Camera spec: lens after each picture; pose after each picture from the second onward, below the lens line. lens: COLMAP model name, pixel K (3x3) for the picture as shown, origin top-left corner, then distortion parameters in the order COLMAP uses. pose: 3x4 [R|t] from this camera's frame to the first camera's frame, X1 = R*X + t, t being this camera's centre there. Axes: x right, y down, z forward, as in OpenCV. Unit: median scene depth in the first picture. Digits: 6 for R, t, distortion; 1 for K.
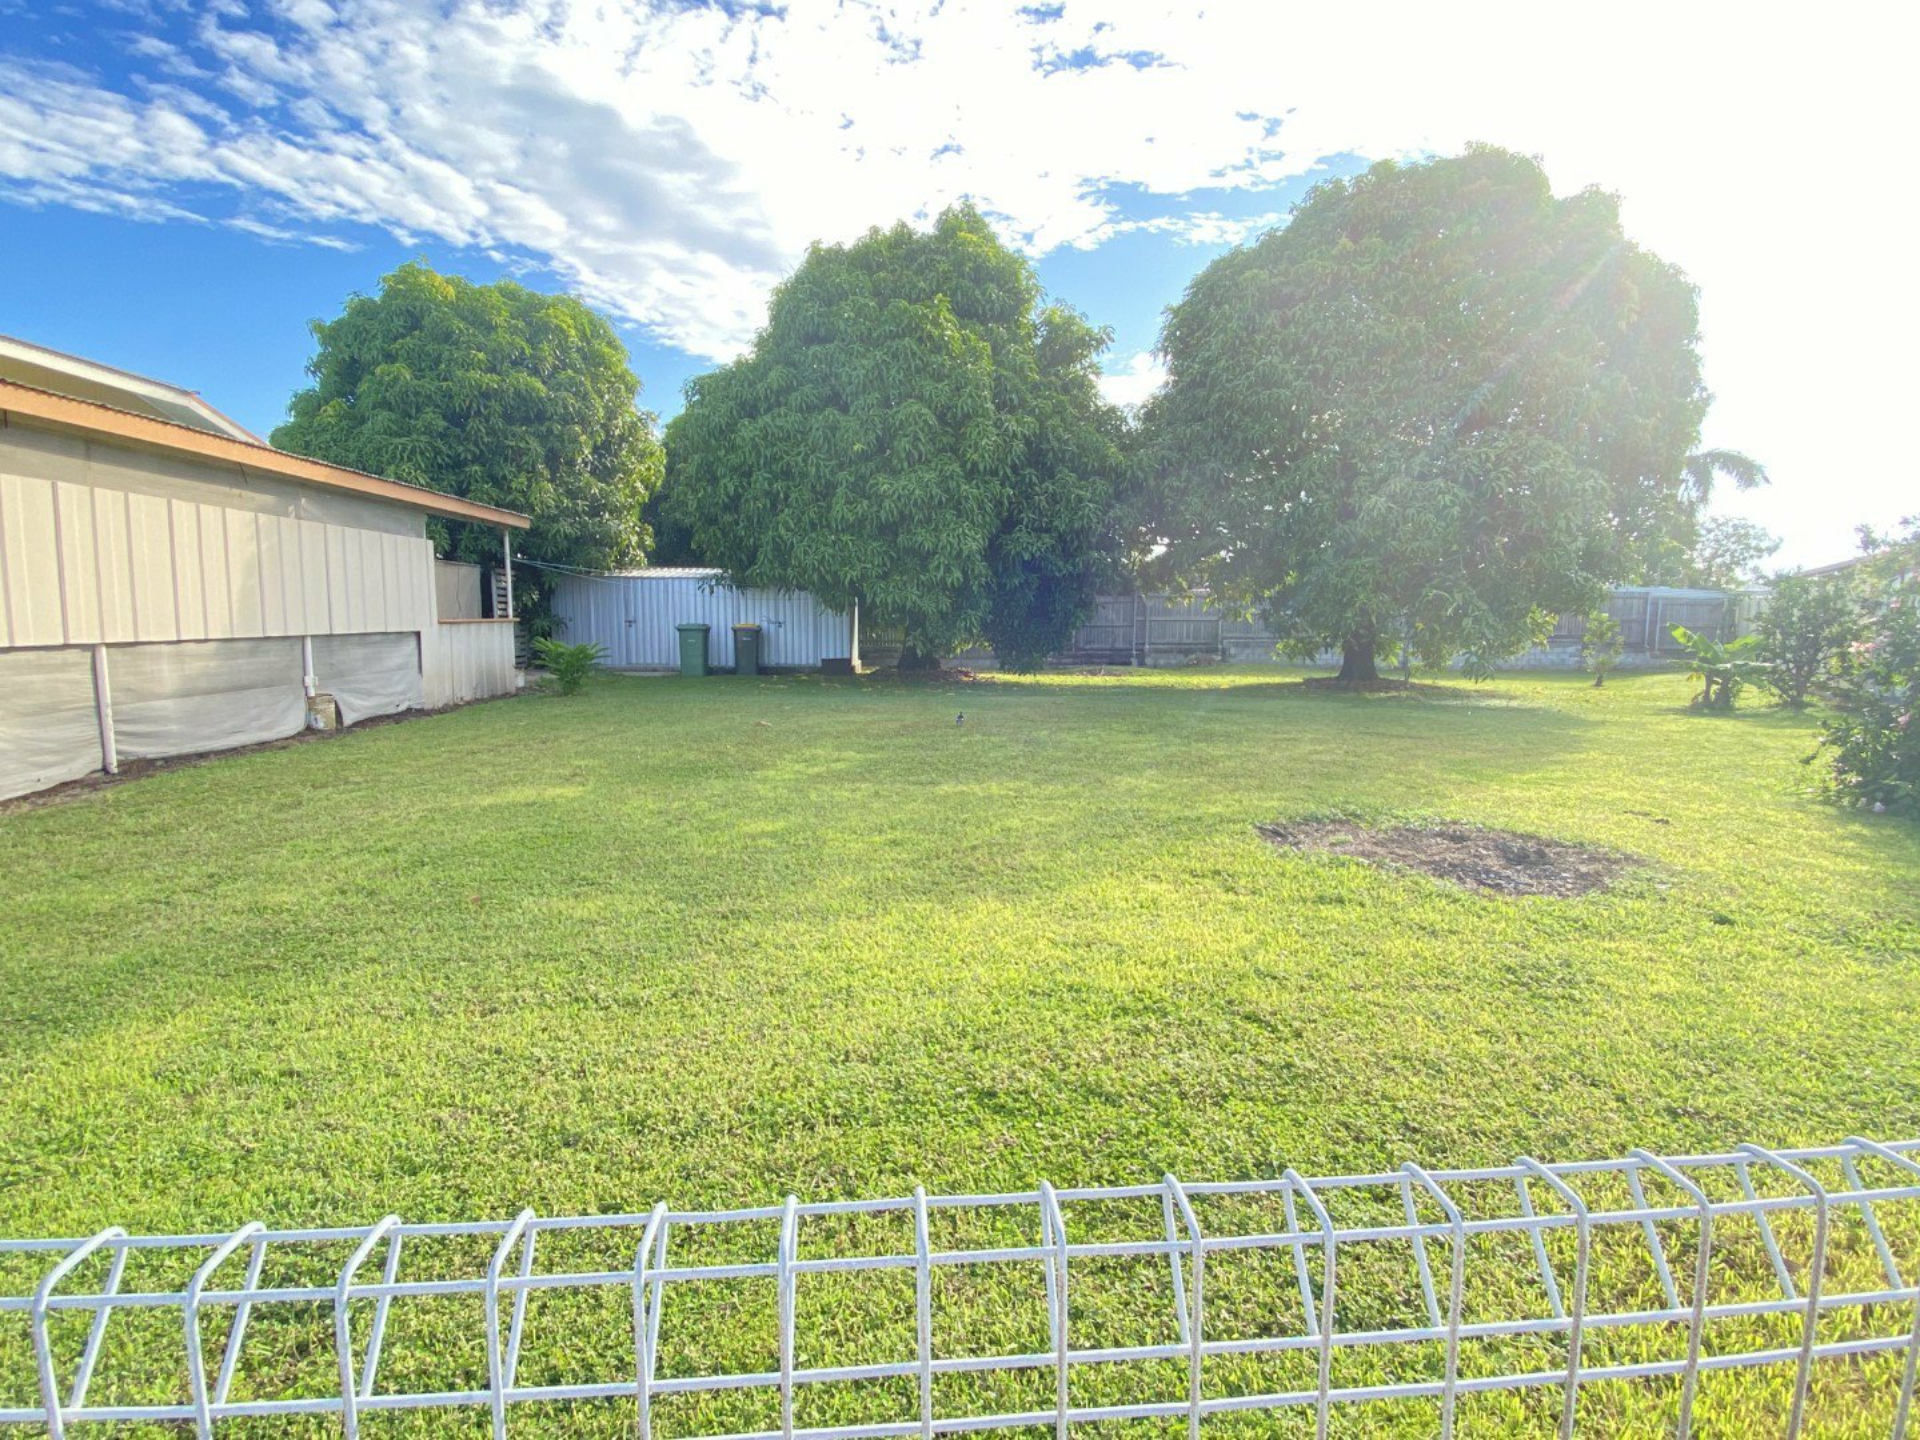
lens RADIAL K [[964.6, 0, 971.1], [0, 964.6, 739.1], [0, 0, 1]] dist [0.010021, -0.012245]
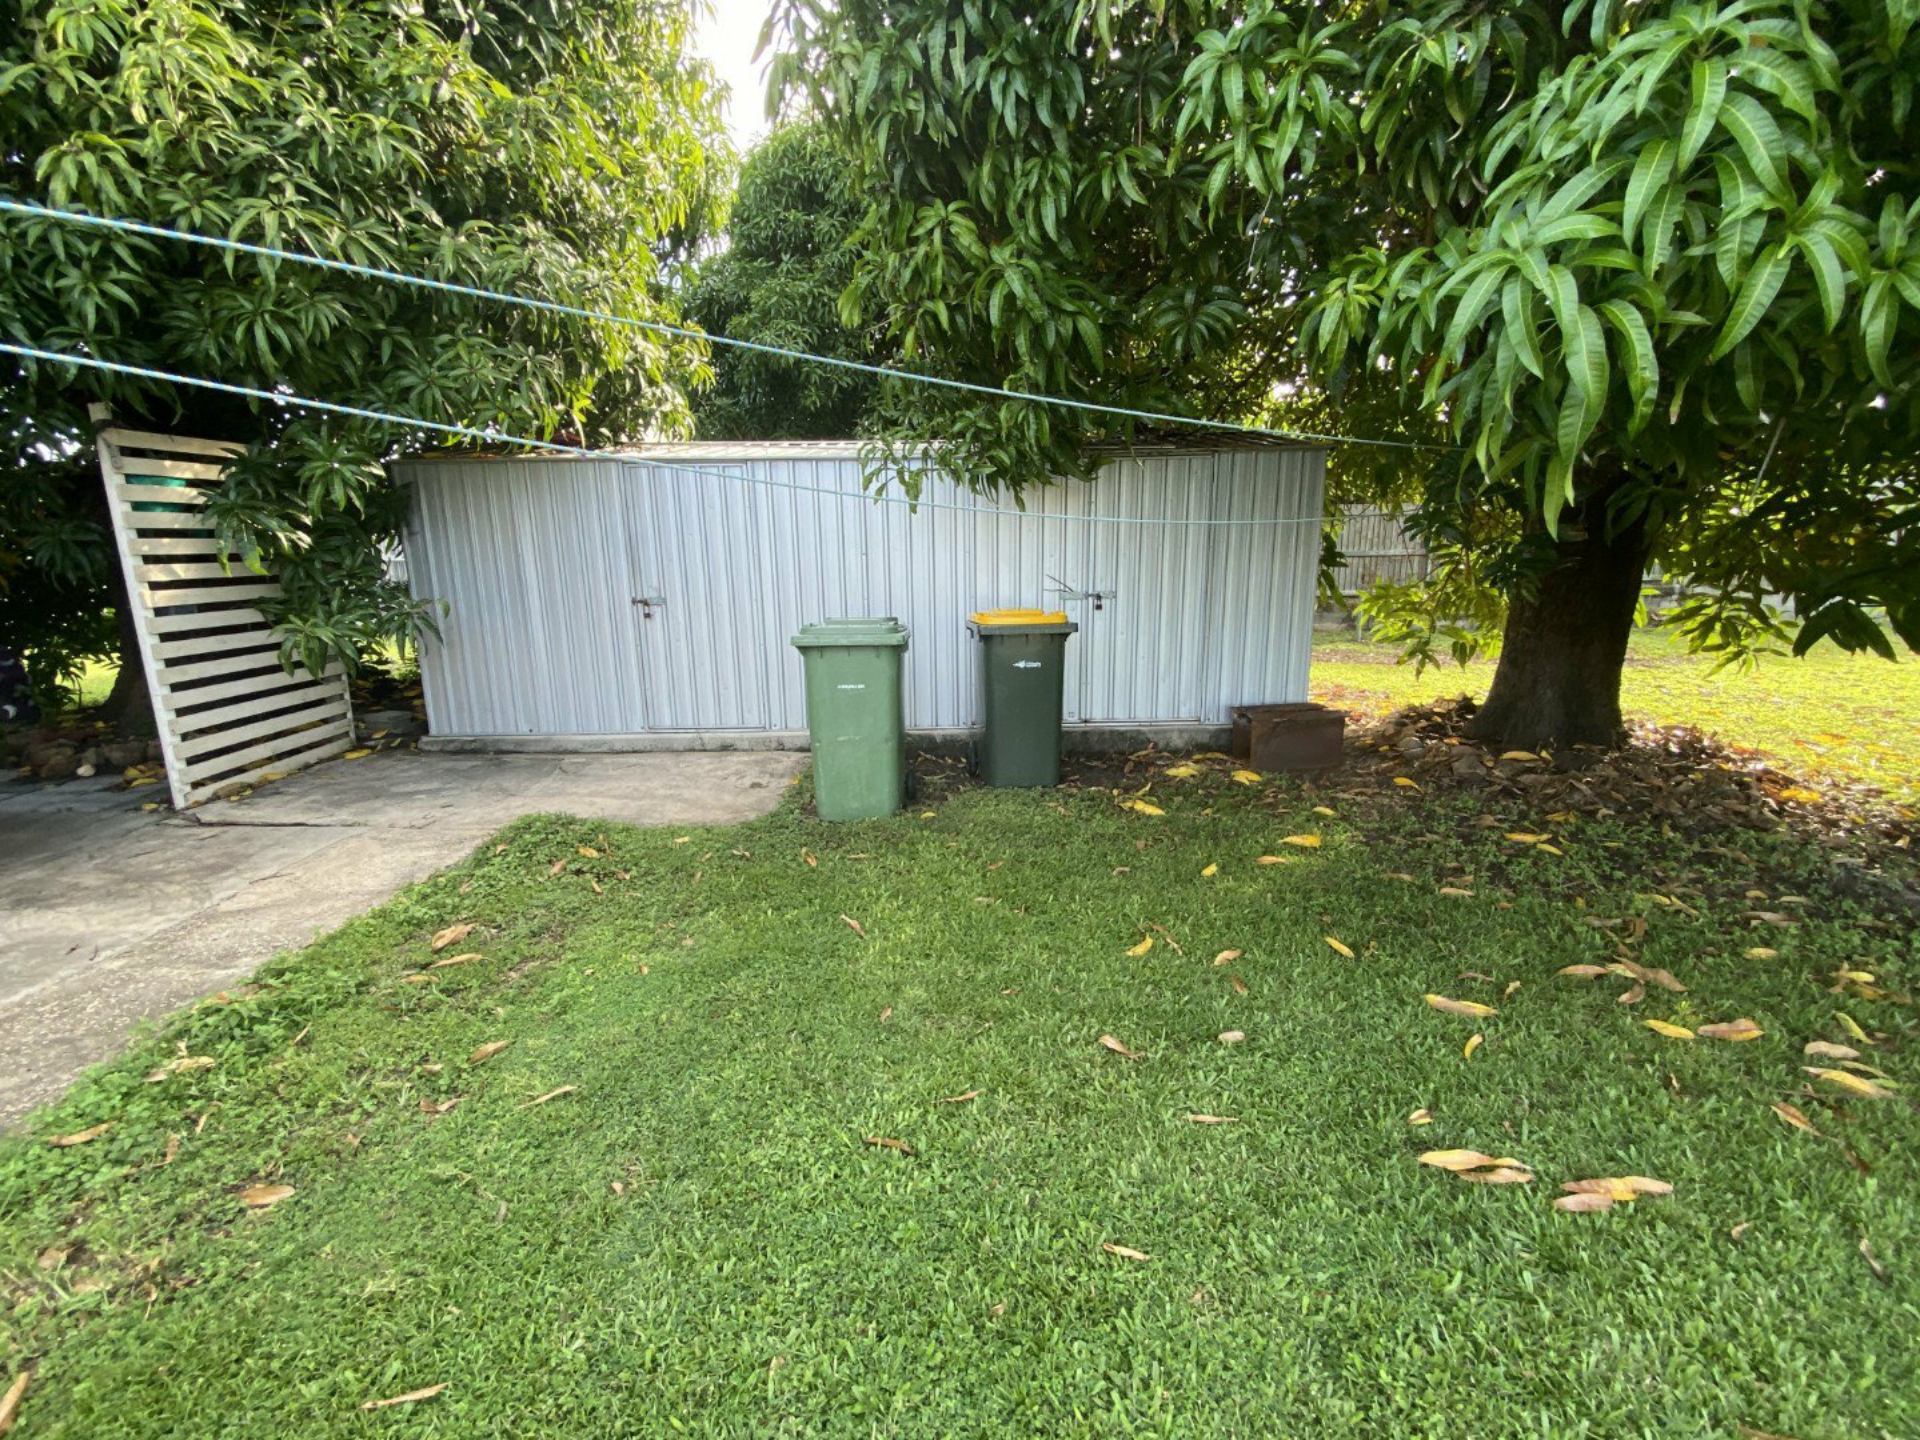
lens RADIAL K [[849.0, 0, 964.1], [0, 849.0, 704.3], [0, 0, 1]] dist [-0.002511, -0.000037]
pose [[0.998896, -0.006214, -0.046569, -0.233877], [0.010661, 0.995339, 0.095850, -0.114724], [0.045756, -0.096241, 0.994306, 0.719432]]
